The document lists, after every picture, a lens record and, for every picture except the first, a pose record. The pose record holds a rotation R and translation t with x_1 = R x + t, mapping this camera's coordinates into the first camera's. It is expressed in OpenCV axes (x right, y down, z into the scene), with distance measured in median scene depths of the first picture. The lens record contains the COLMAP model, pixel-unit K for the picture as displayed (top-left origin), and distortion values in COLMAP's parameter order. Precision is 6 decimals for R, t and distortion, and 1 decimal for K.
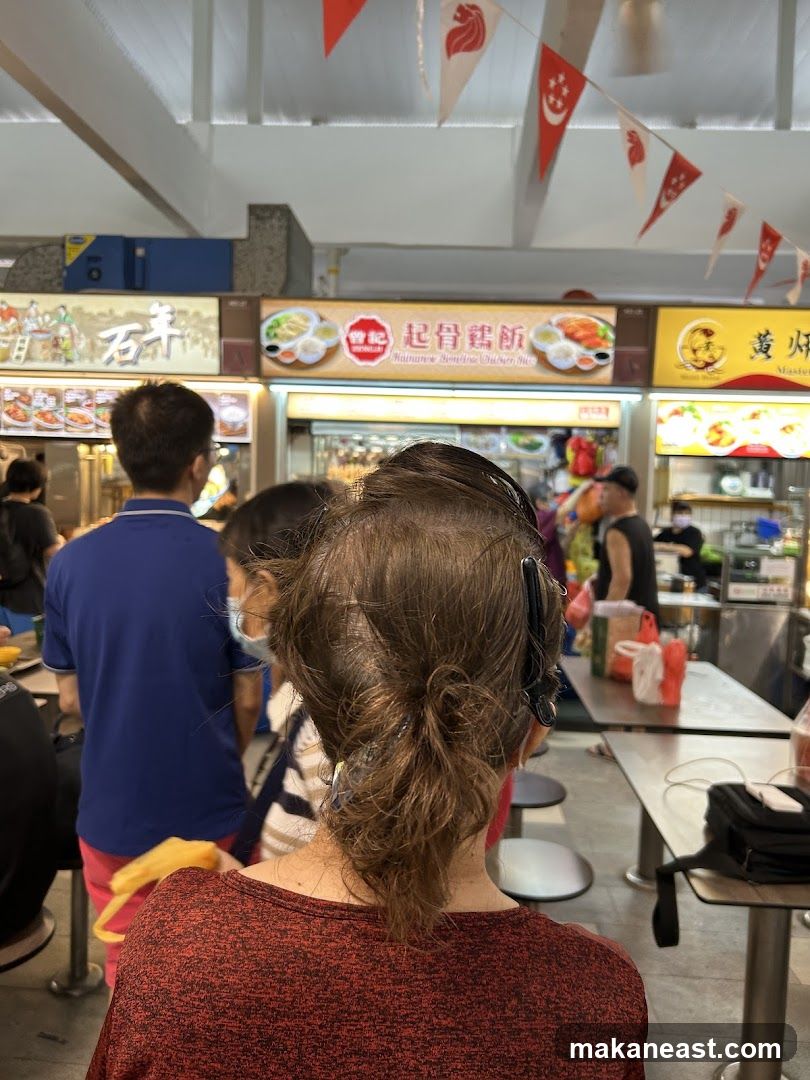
lens RADIAL K [[795.0, 0, 419.9], [0, 795.0, 545.5], [0, 0, 1]] dist [0.035016, -0.047778]
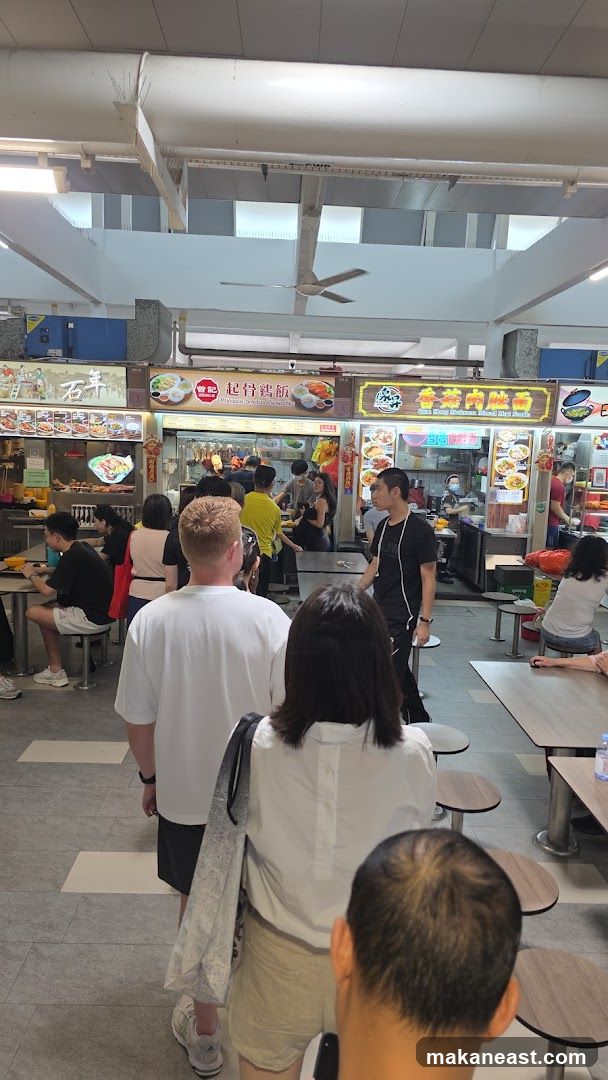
lens RADIAL K [[676.9, 0, 307.5], [0, 676.9, 542.8], [0, 0, 1]] dist [0.027429, -0.001049]
pose [[0.996267, -0.005972, 0.086119, 0.031520], [-0.001619, 0.996136, 0.087812, -0.039277], [-0.086311, -0.087624, 0.992407, -0.649972]]
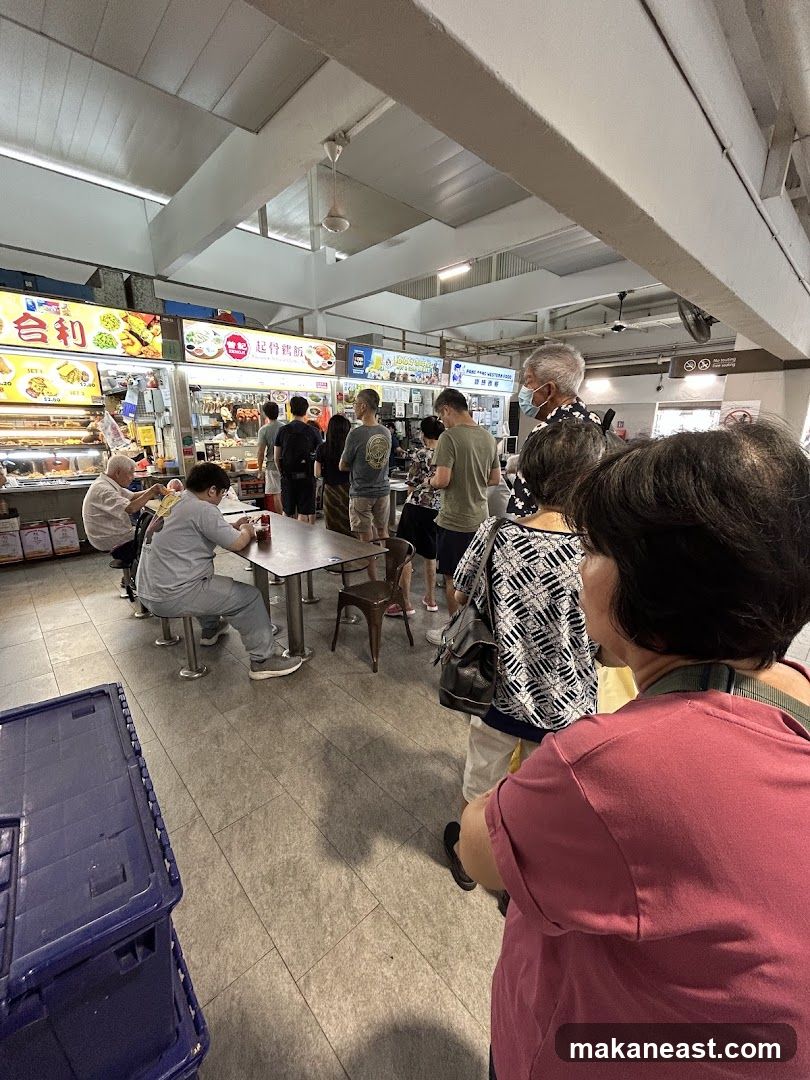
lens RADIAL K [[434.3, 0, 406.3], [0, 434.3, 544.5], [0, 0, 1]] dist [-0.013215, -0.002780]
pose [[0.696125, -0.217524, 0.684173, -0.656041], [0.061192, 0.967503, 0.245344, -0.000614], [-0.715308, -0.128924, 0.686814, -0.192964]]
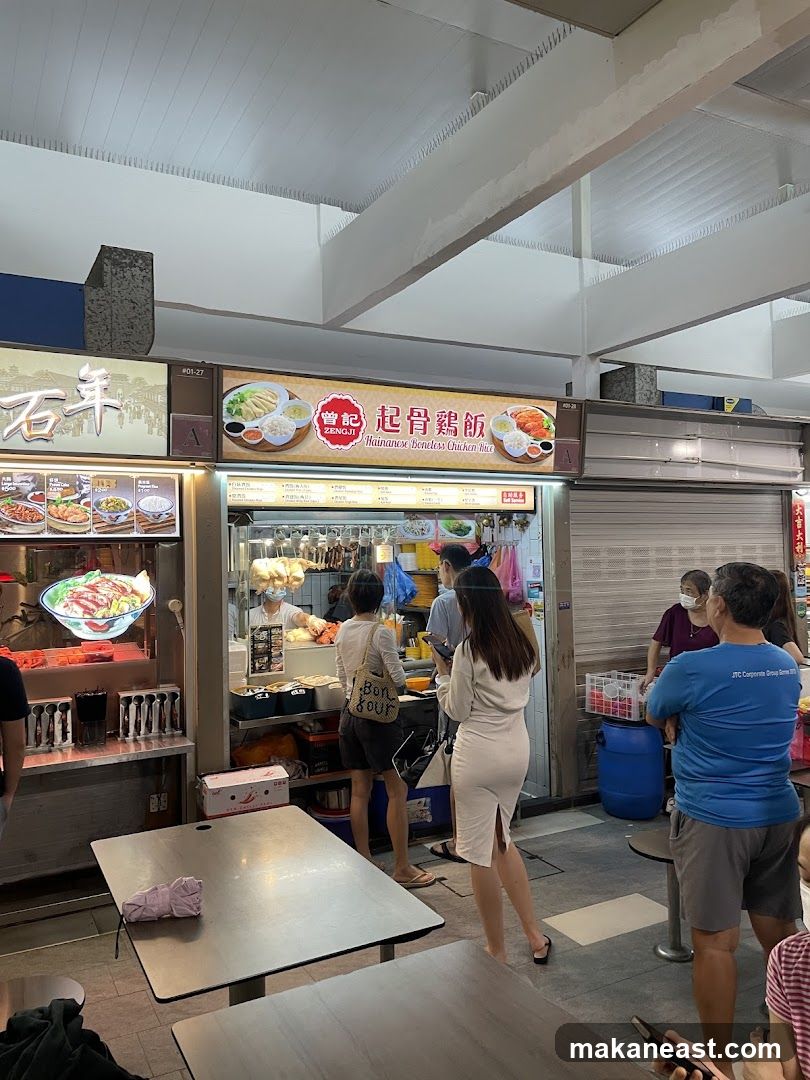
lens RADIAL K [[795.0, 0, 411.0], [0, 795.0, 543.9], [0, 0, 1]] dist [0.035016, -0.047778]
pose [[0.844576, -0.043287, 0.533682, -0.480550], [0.085739, 0.994798, -0.054998, -0.063434], [-0.528526, 0.092208, 0.843895, 0.209189]]
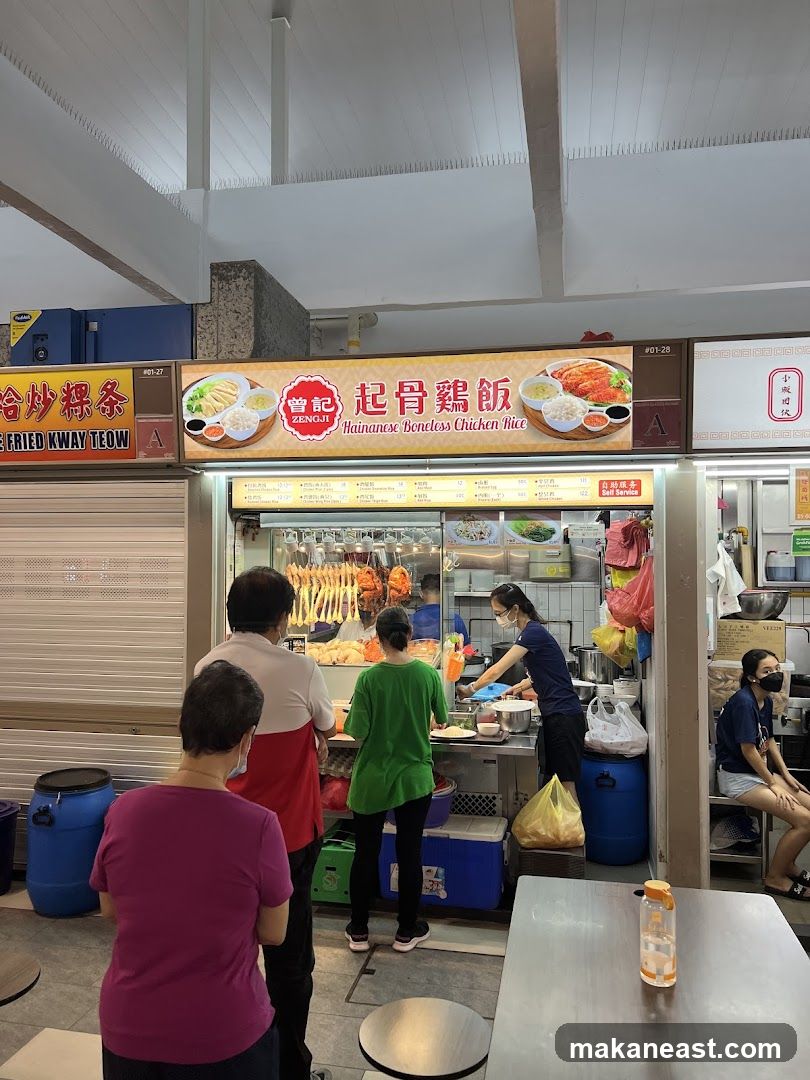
lens RADIAL K [[795.0, 0, 429.1], [0, 795.0, 540.3], [0, 0, 1]] dist [0.035016, -0.047778]
pose [[0.991368, -0.031384, -0.127300, 0.142471], [0.018059, 0.994360, -0.104511, -0.045859], [0.129862, 0.101310, 0.986343, 0.259889]]
